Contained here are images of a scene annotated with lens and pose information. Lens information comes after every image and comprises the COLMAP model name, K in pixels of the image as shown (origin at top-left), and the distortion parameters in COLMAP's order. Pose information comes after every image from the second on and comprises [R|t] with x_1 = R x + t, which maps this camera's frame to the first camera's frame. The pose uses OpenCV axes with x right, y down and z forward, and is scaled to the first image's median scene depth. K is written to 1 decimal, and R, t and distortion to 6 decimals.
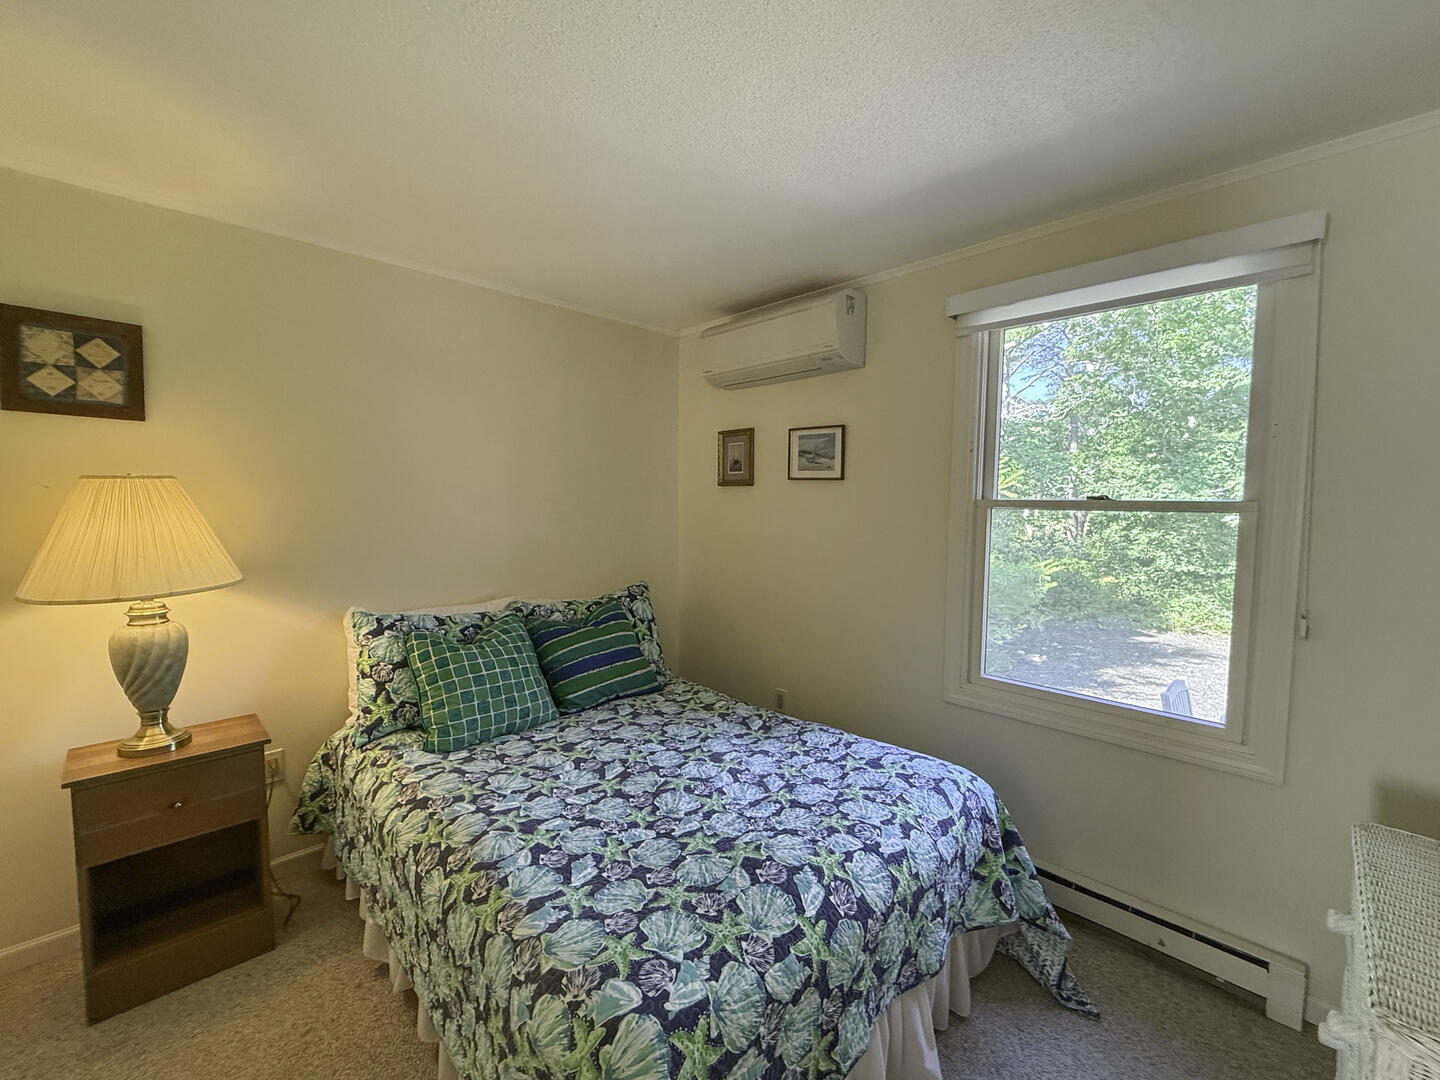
lens RADIAL K [[575.3, 0, 720.0], [0, 575.3, 540.0], [0, 0, 1]] dist [-0.000872, -0.000267]
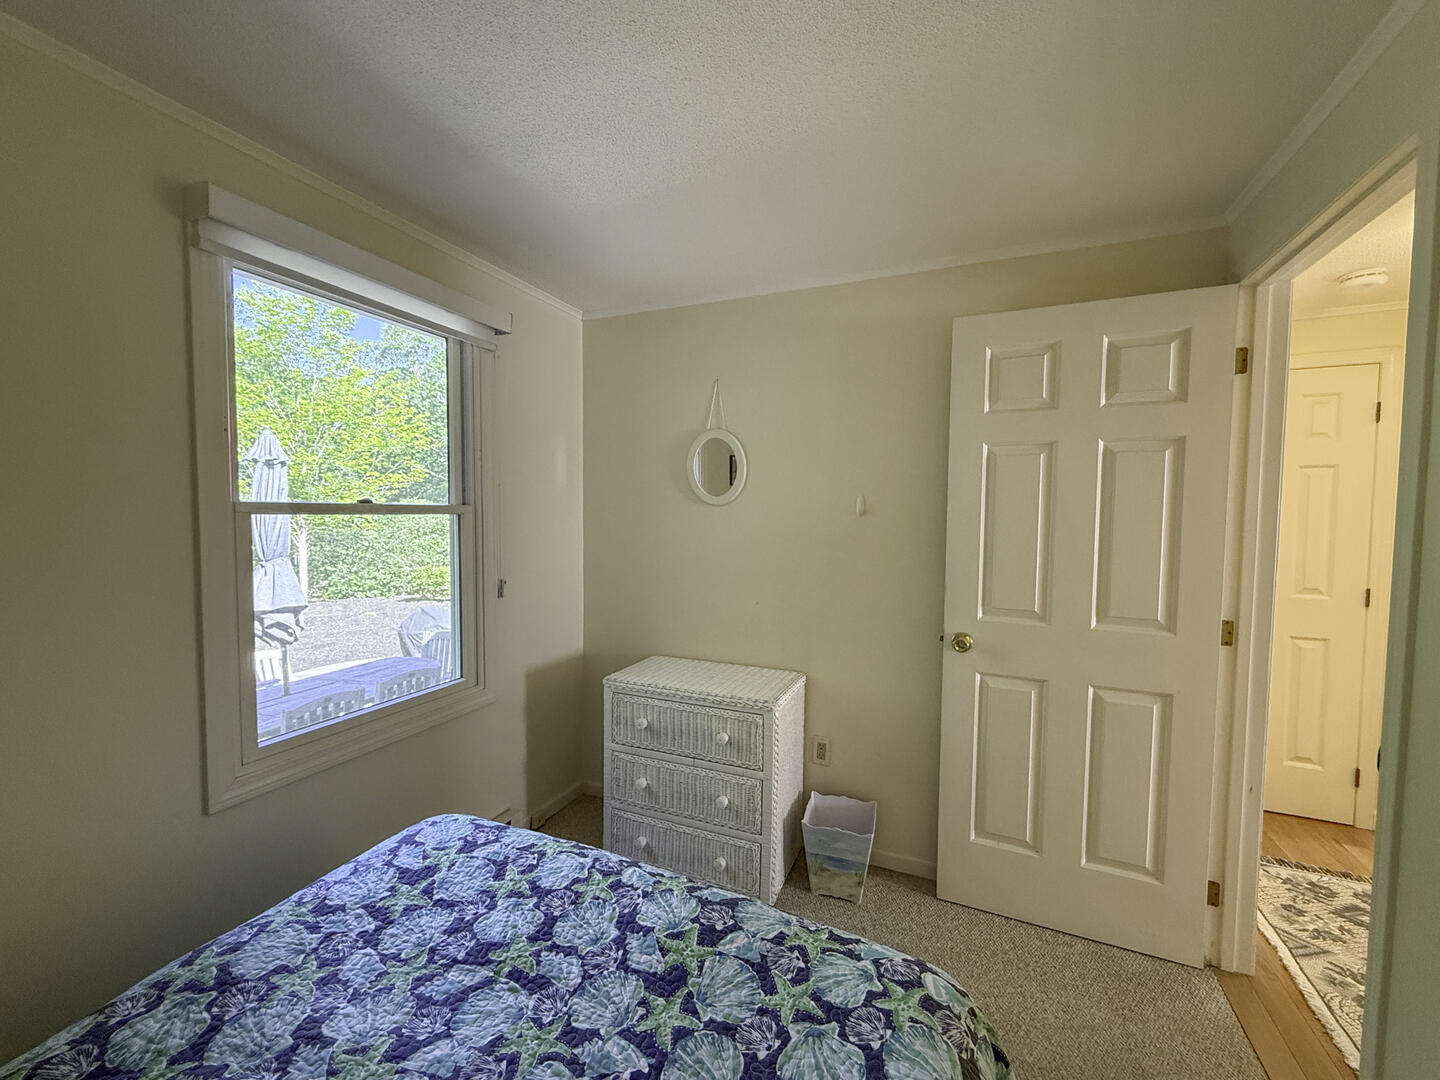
lens RADIAL K [[575.3, 0, 720.0], [0, 575.3, 540.0], [0, 0, 1]] dist [-0.000872, -0.000267]
pose [[-0.347693, -0.058760, 0.935765, -0.678908], [0.048853, 0.995543, 0.080666, -0.081393], [-0.936335, 0.073762, -0.343273, 1.179343]]
